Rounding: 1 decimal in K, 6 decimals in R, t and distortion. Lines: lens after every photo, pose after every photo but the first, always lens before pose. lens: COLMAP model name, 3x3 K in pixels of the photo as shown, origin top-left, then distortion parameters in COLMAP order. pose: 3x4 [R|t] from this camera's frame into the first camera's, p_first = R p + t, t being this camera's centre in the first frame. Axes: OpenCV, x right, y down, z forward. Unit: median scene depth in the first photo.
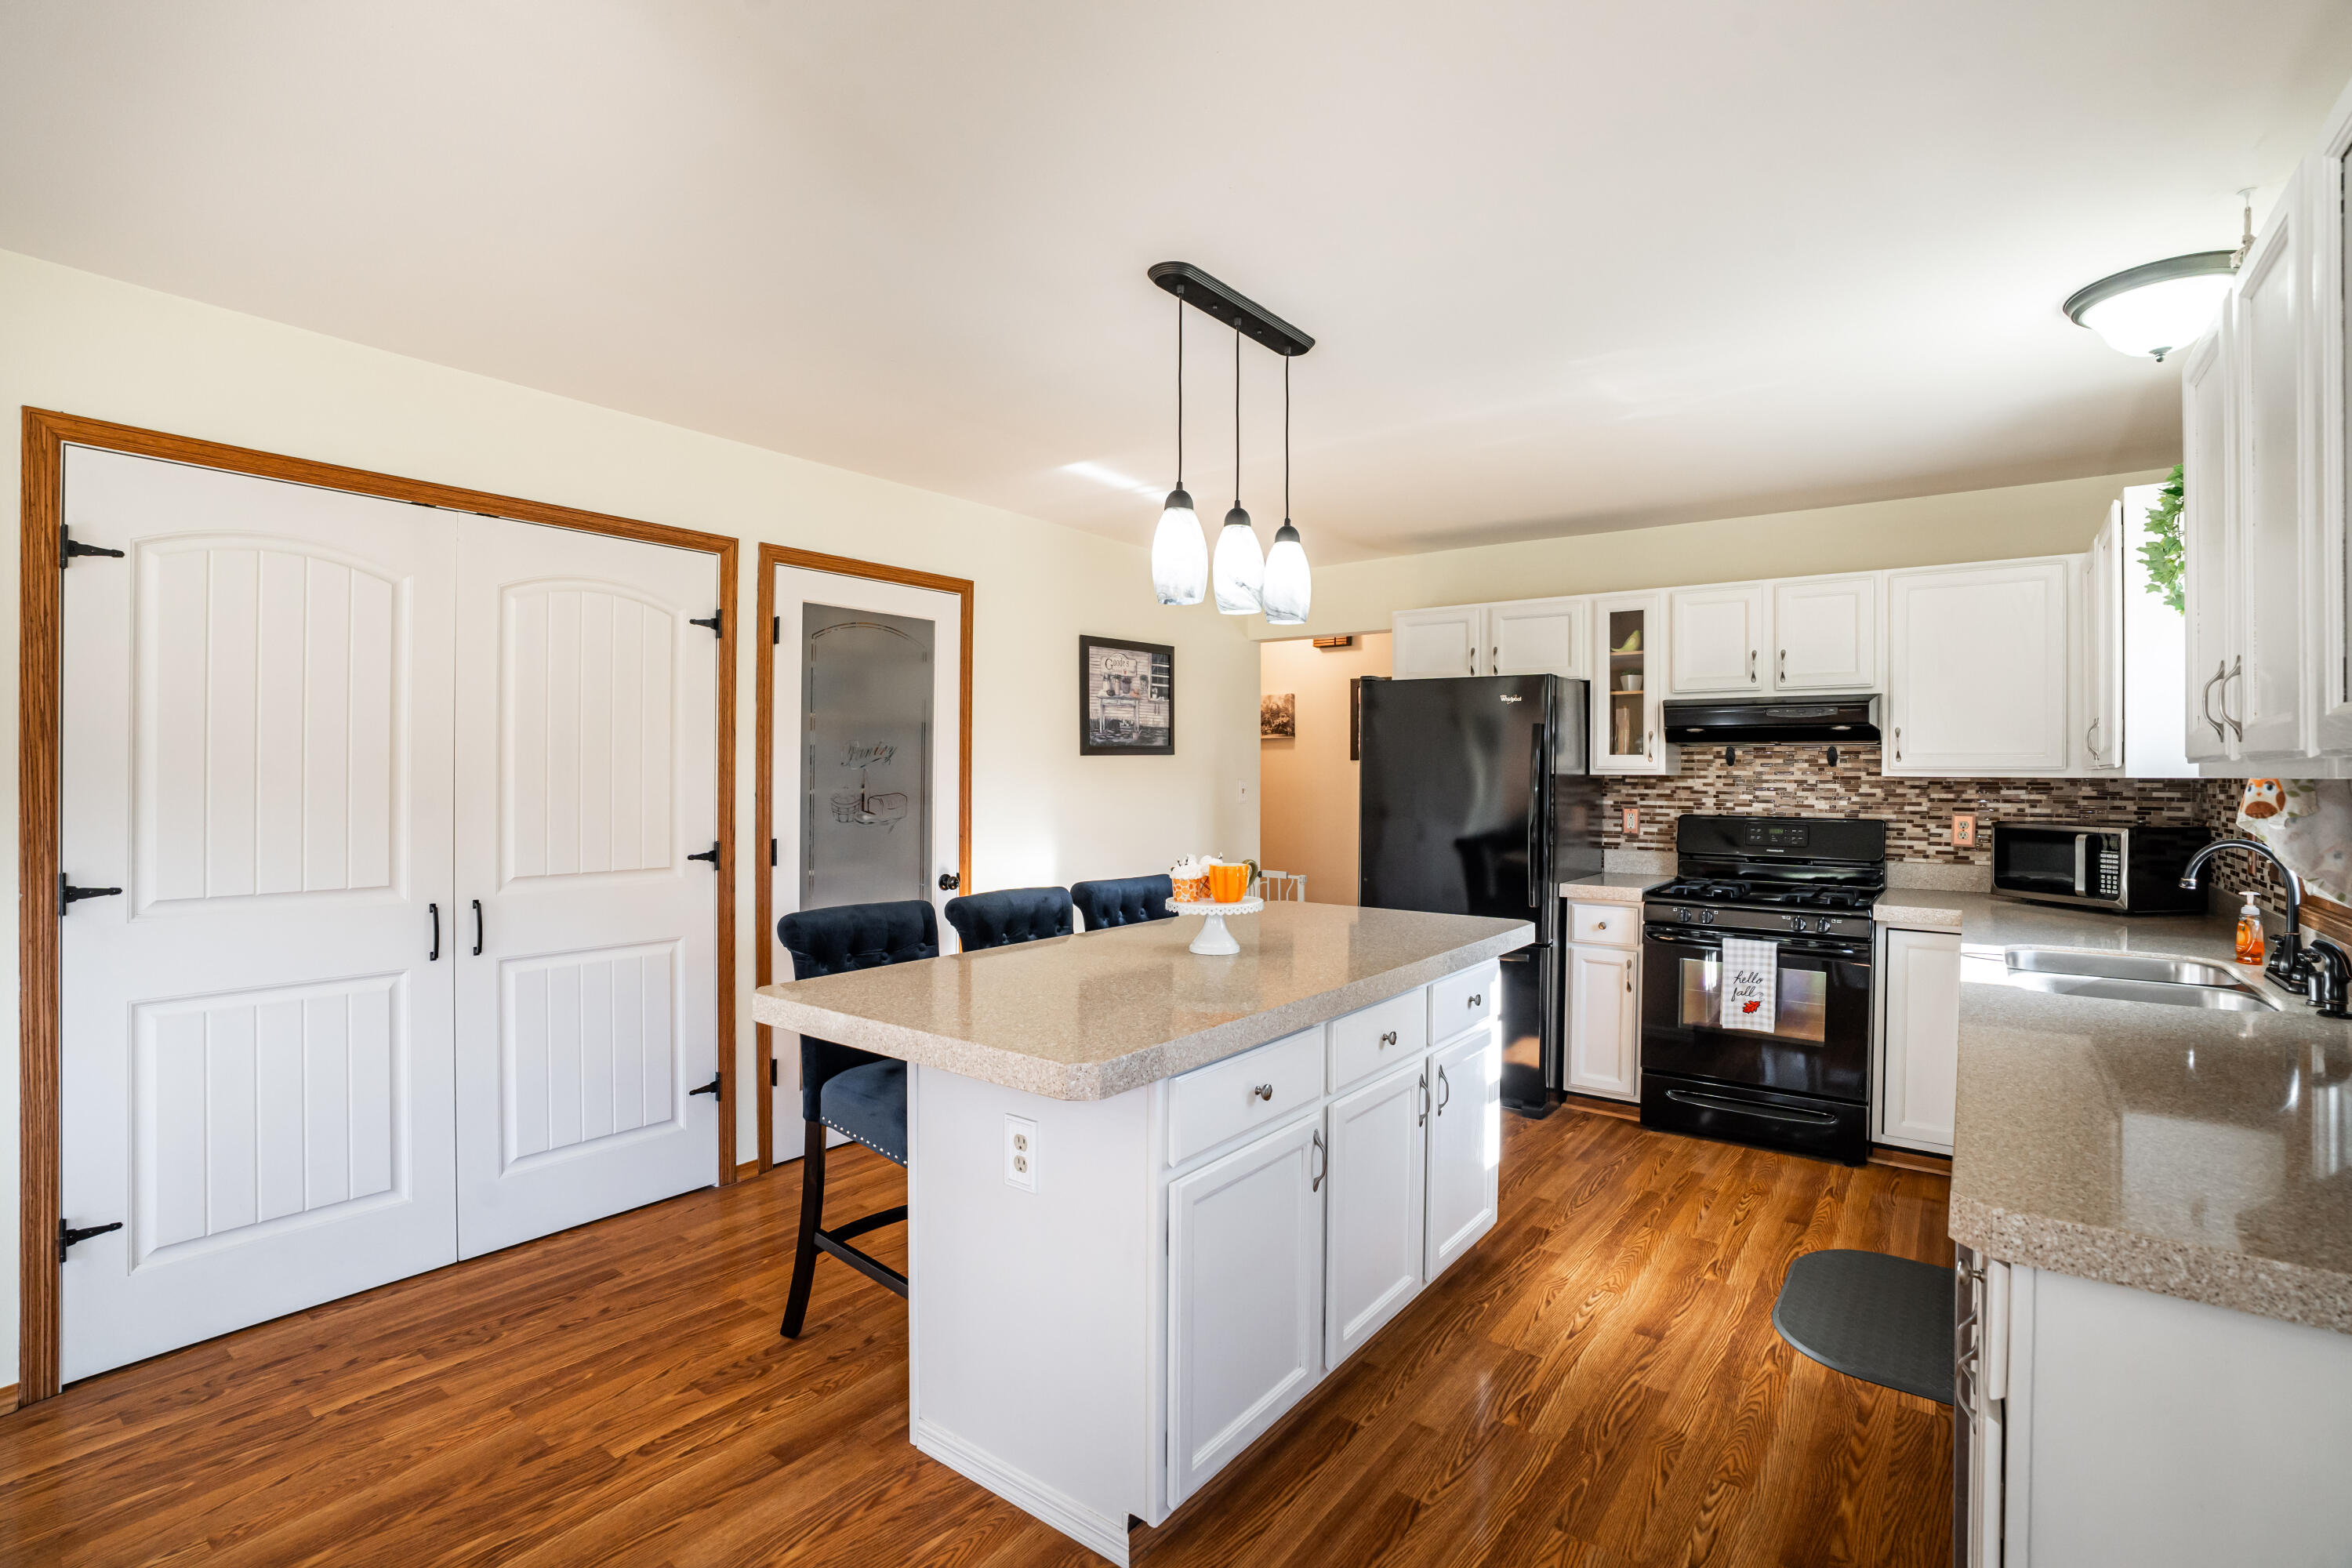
lens RADIAL K [[1089.2, 0, 1176.2], [0, 1089.2, 781.4], [0, 0, 1]] dist [-0.001161, -0.000171]
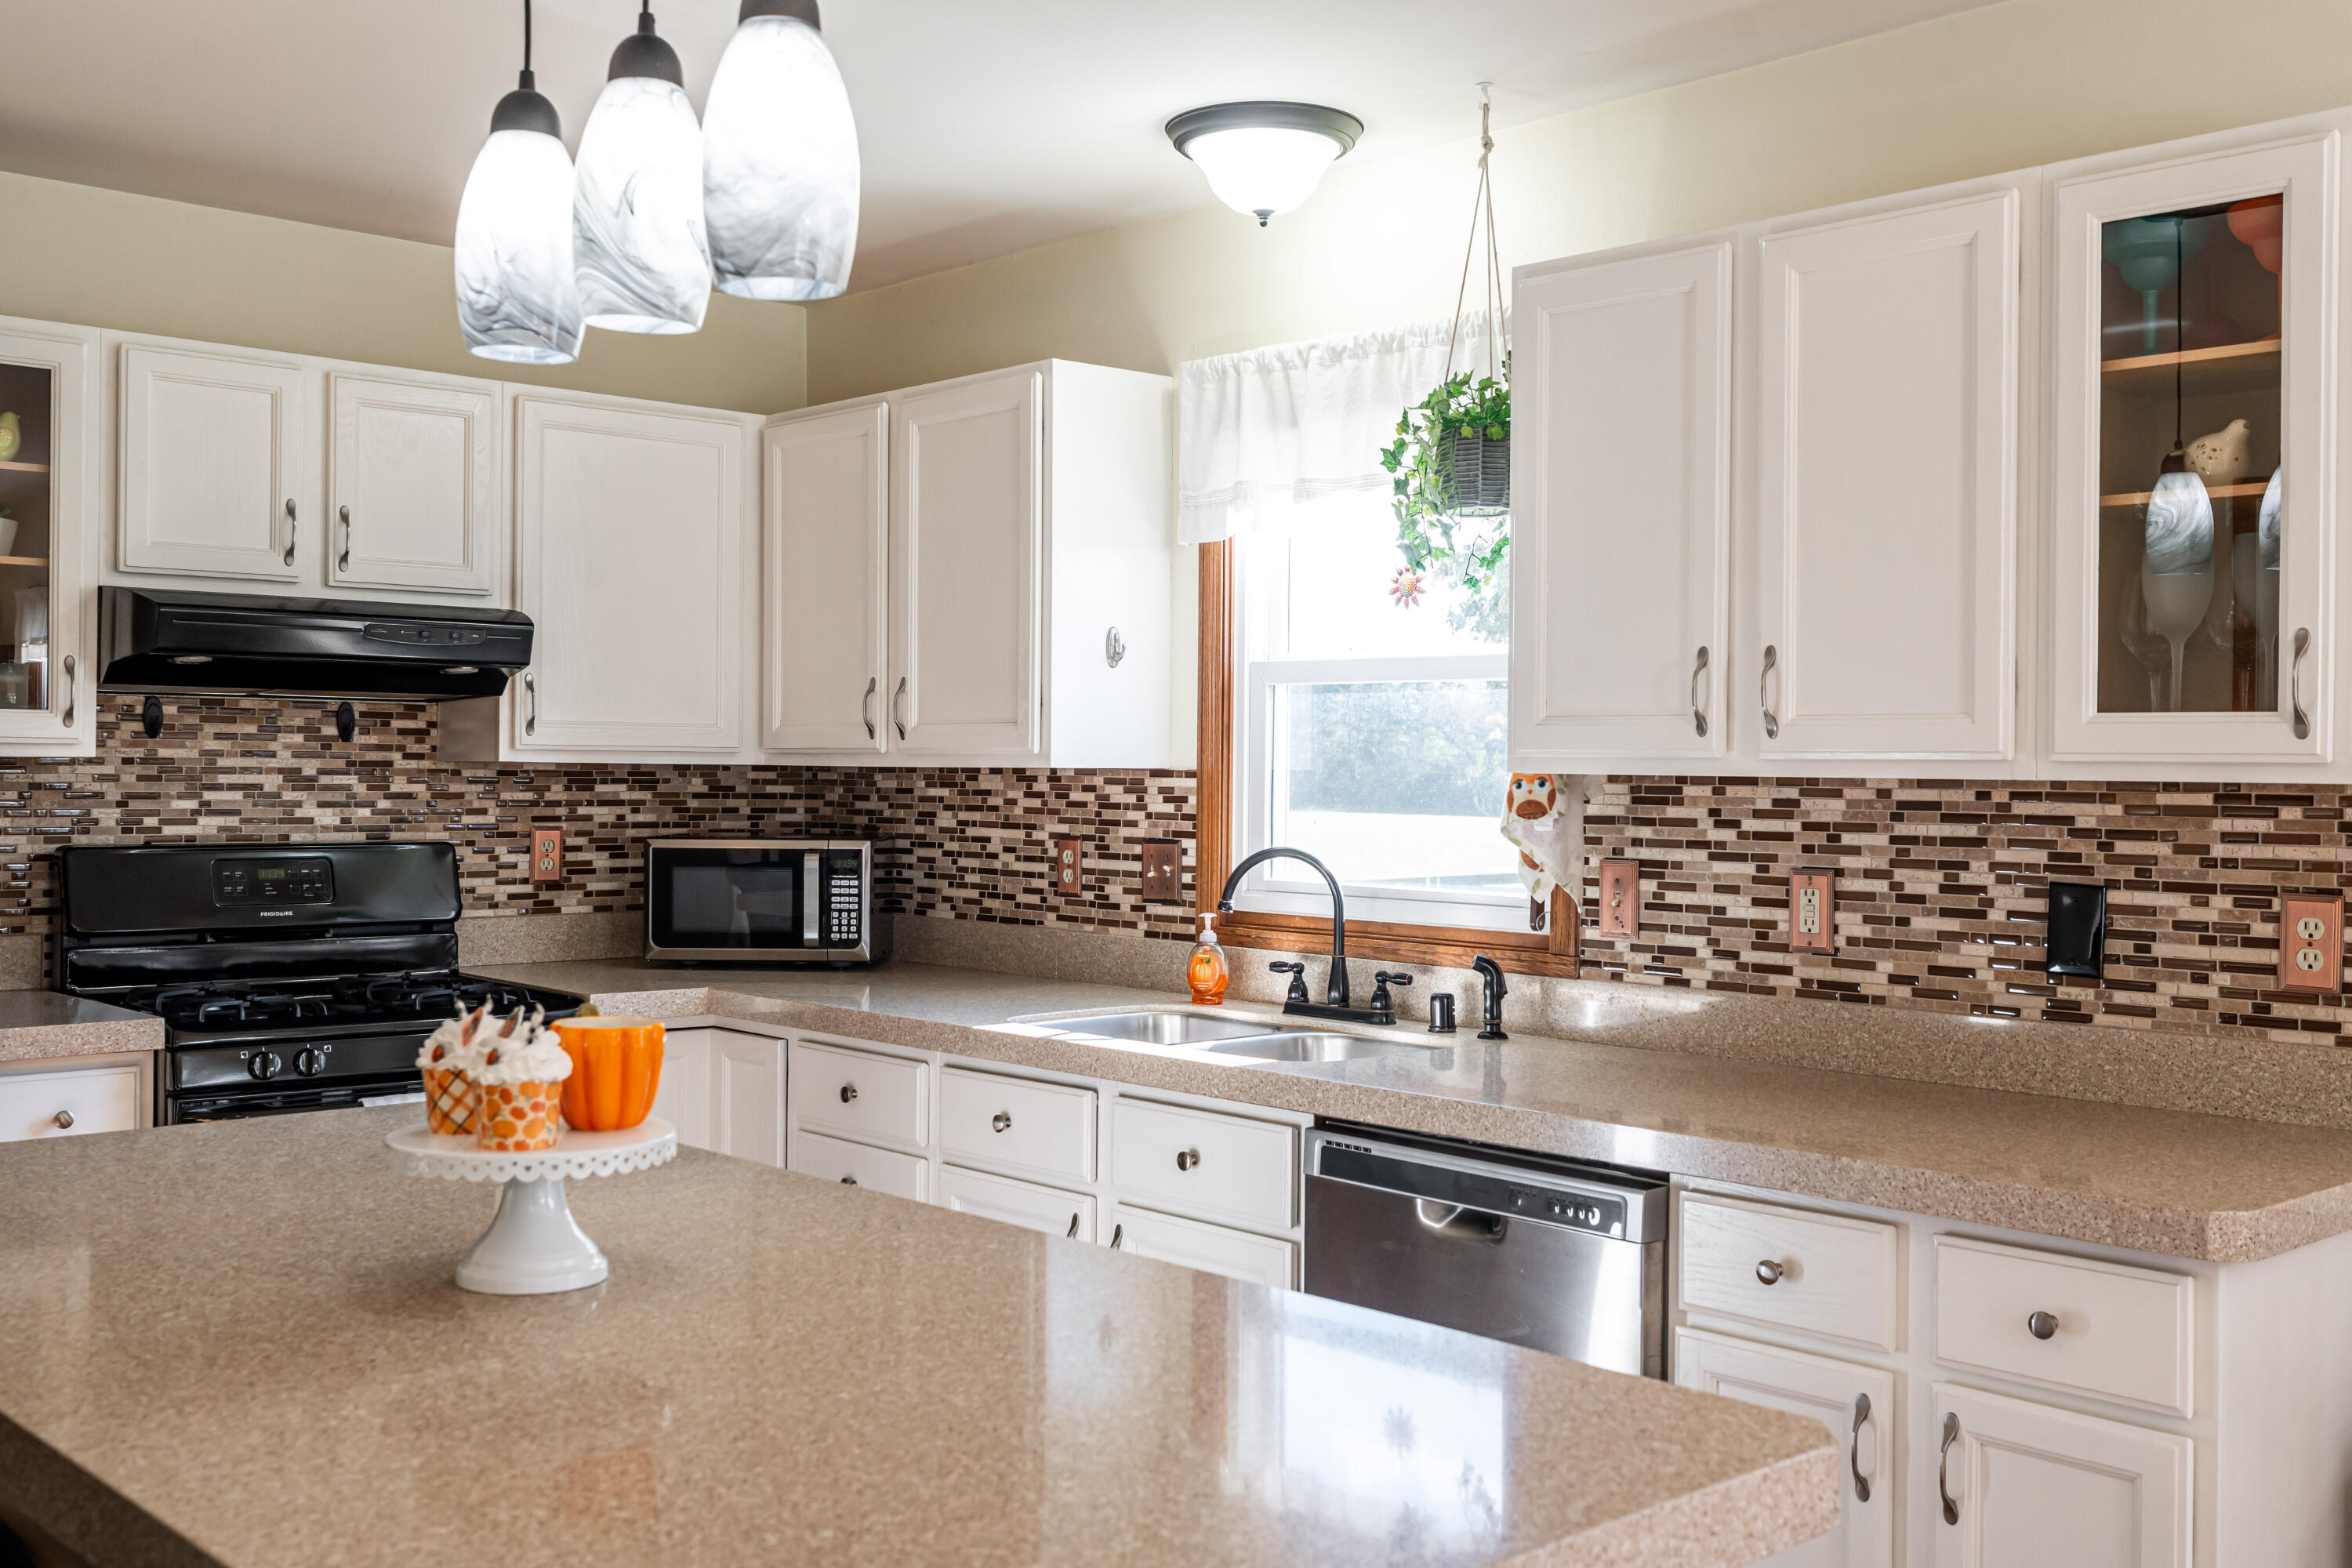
lens RADIAL K [[2352.6, 0, 1175.3], [0, 2352.6, 777.6], [0, 0, 1]] dist [0.000387, 0.000000]
pose [[0.196171, -0.009023, 0.980528, -0.426576], [-0.001107, 0.999955, 0.009423, -0.008071], [-0.980569, -0.002934, 0.196152, 0.428933]]
